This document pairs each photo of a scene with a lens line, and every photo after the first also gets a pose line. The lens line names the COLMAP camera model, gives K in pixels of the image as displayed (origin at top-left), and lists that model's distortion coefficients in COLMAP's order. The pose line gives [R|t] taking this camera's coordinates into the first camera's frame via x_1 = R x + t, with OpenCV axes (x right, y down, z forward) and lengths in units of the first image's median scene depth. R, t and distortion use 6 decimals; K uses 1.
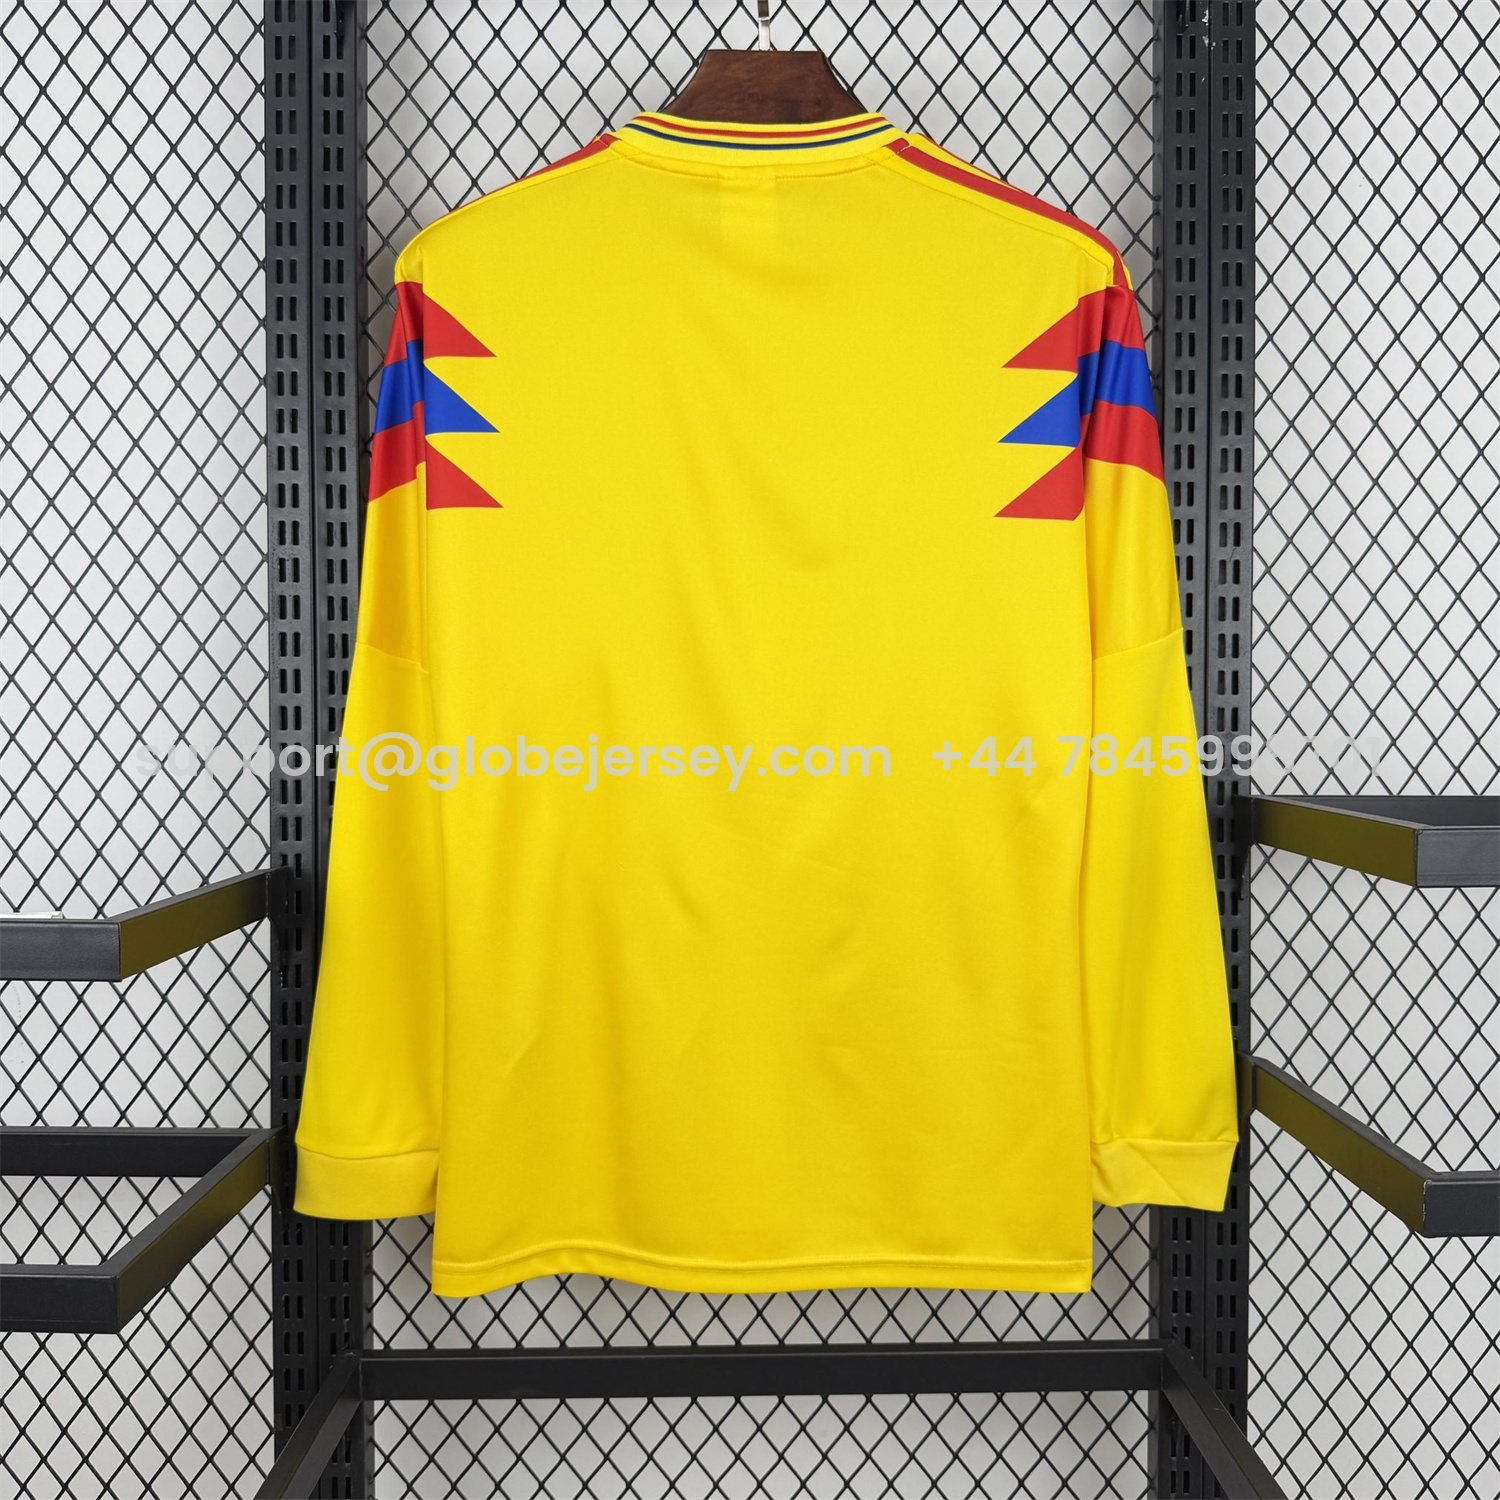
lens RADIAL K [[1444.3, 0, 751.5], [0, 1444.3, 753.8], [0, 0, 1]] dist [-0.038221, 0.000000]
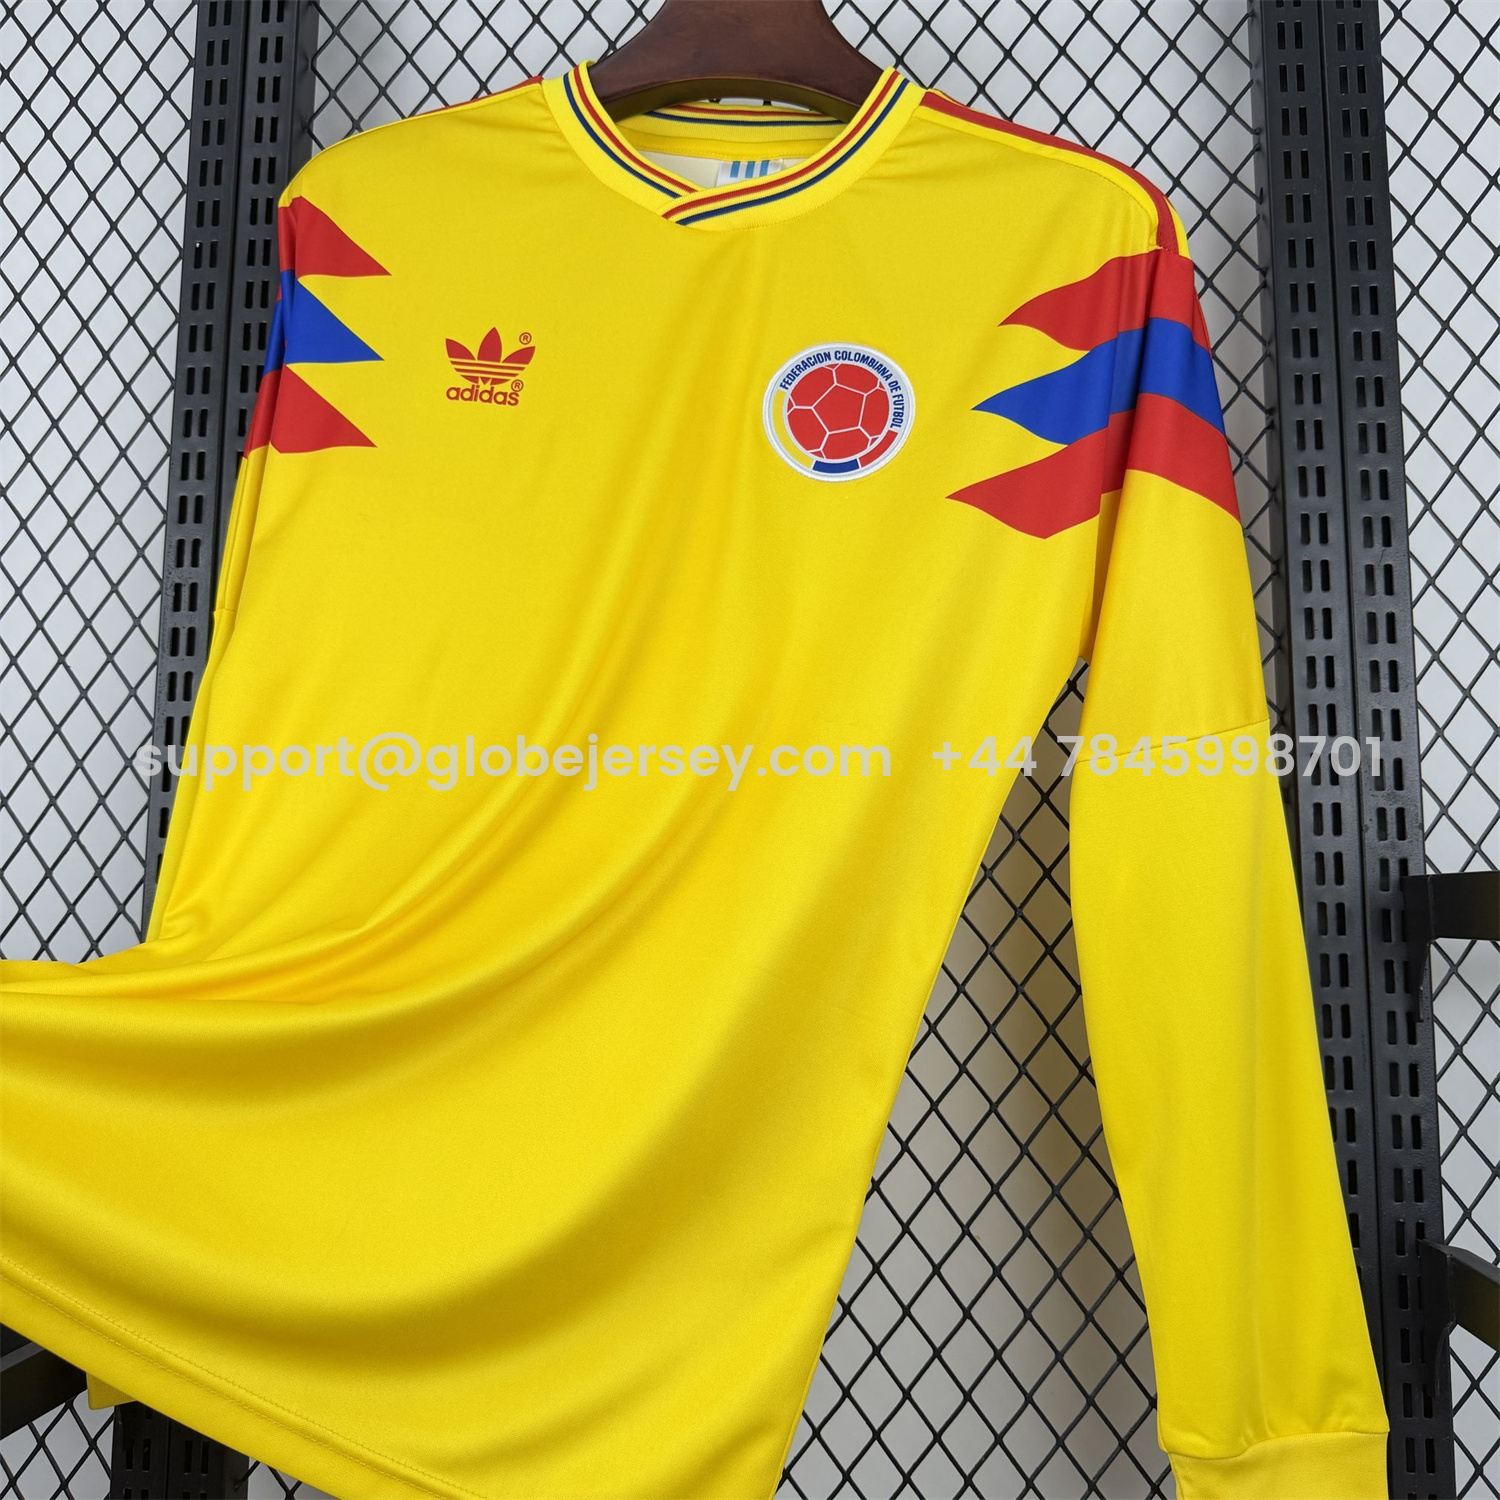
lens RADIAL K [[1444.3, 0, 739.7], [0, 1444.3, 751.5], [0, 0, 1]] dist [-0.038221, 0.000000]
pose [[0.995344, -0.006827, -0.096148, 0.069024], [-0.007499, 0.988981, -0.147853, 0.076724], [0.096098, 0.147886, 0.984325, 0.237738]]
